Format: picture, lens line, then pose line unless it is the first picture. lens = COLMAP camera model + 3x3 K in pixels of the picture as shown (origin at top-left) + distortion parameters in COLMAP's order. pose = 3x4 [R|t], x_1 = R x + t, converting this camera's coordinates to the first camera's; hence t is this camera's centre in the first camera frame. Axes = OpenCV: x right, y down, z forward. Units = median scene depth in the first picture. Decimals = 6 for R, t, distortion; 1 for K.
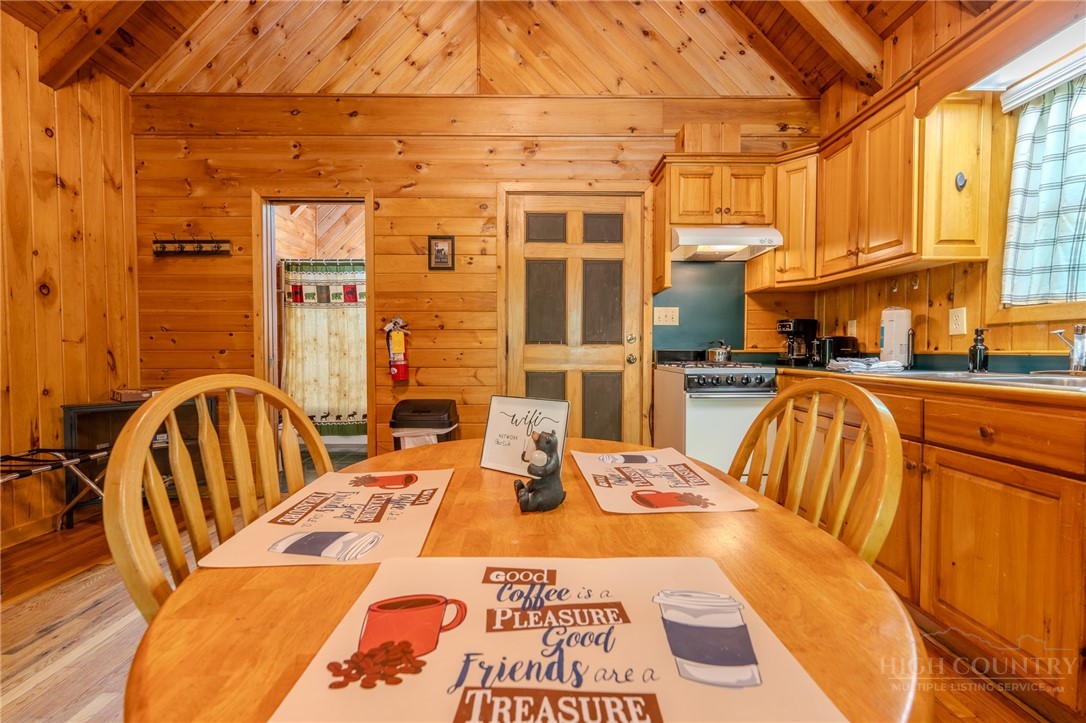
lens RADIAL K [[439.4, 0, 544.0], [0, 439.4, 359.3], [0, 0, 1]] dist [-0.002558, 0.000481]
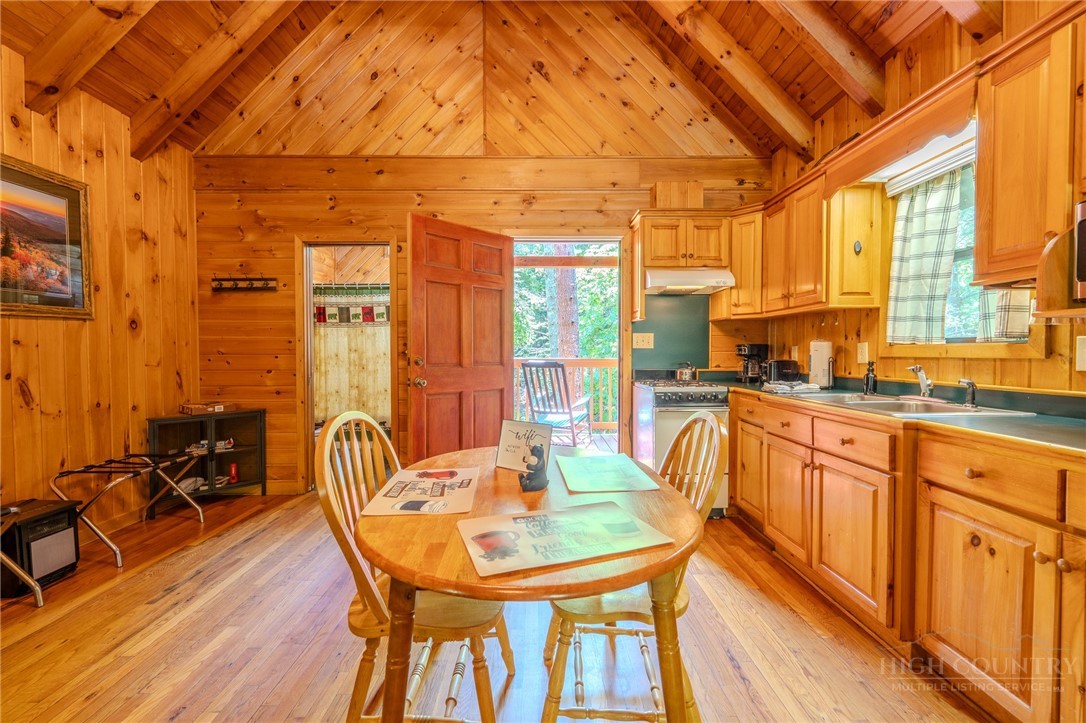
lens RADIAL K [[439.4, 0, 542.7], [0, 439.4, 359.9], [0, 0, 1]] dist [-0.002558, 0.000481]
pose [[0.999996, -0.002498, -0.001112, 0.008681], [0.002493, 0.999984, -0.004981, -0.046070], [0.001124, 0.004978, 0.999987, -0.208529]]
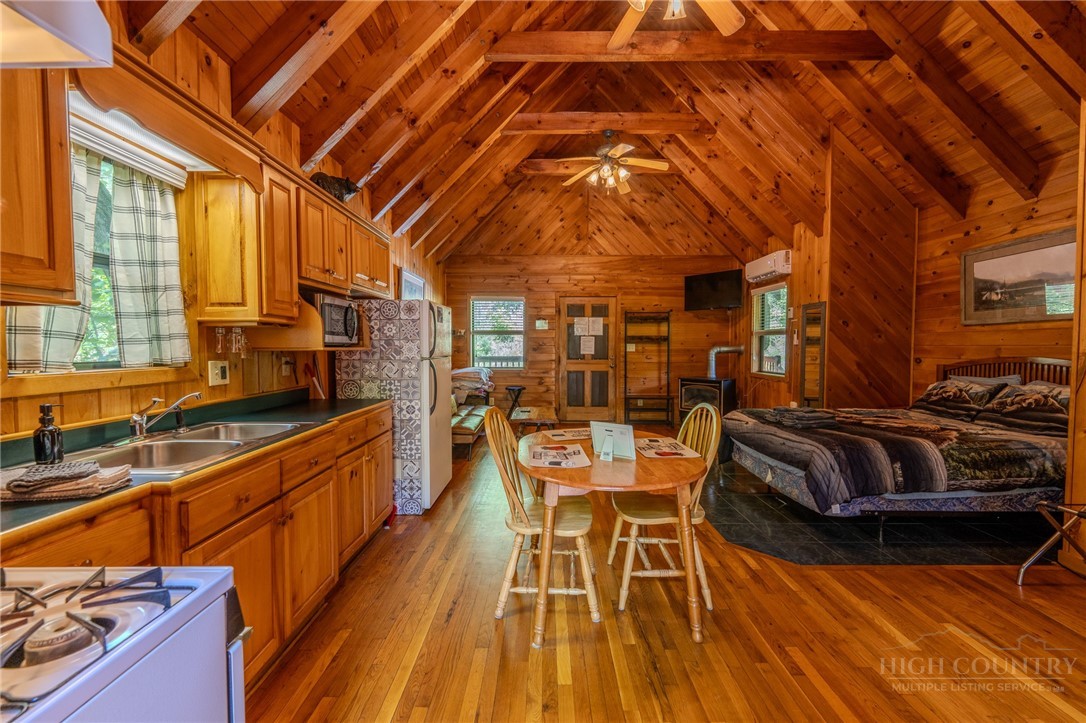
lens RADIAL K [[439.4, 0, 545.4], [0, 439.4, 361.7], [0, 0, 1]] dist [-0.002558, 0.000481]
pose [[-0.999835, 0.000849, 0.018120, 0.089109], [0.001905, 0.998295, 0.058348, -0.124486], [-0.018040, 0.058372, -0.998132, 1.176206]]
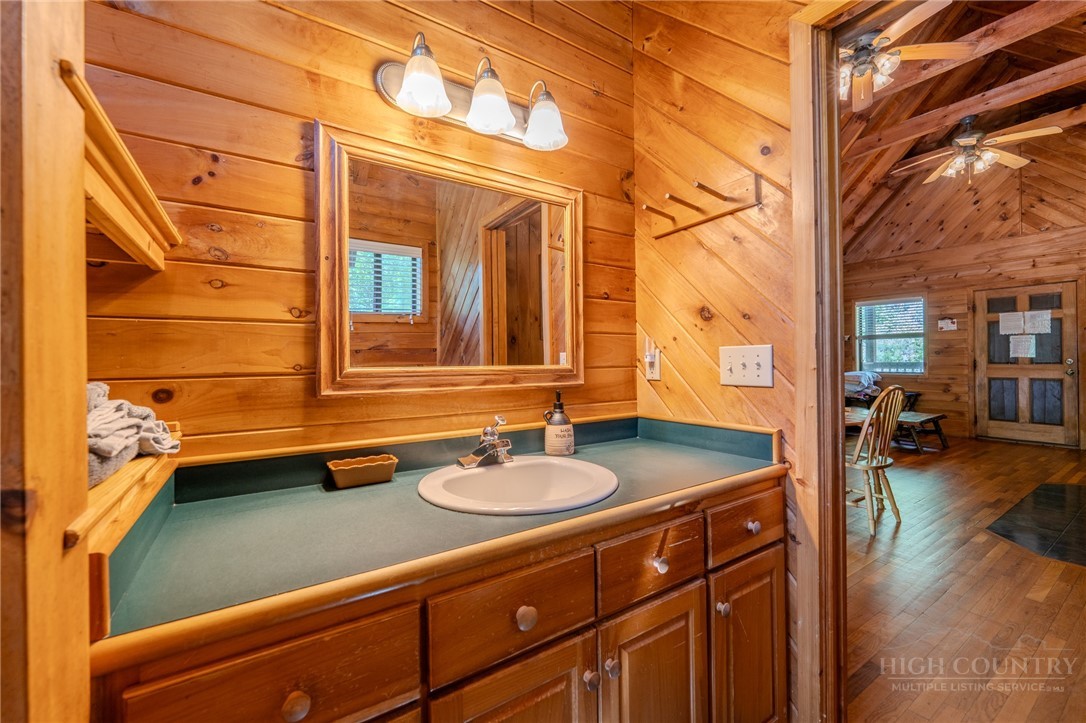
lens RADIAL K [[439.4, 0, 541.0], [0, 439.4, 360.0], [0, 0, 1]] dist [-0.002558, 0.000481]
pose [[-0.536295, 0.009230, 0.843980, -0.674134], [0.030871, 0.999486, 0.008685, -0.092016], [-0.843466, 0.030712, -0.536305, 1.649535]]
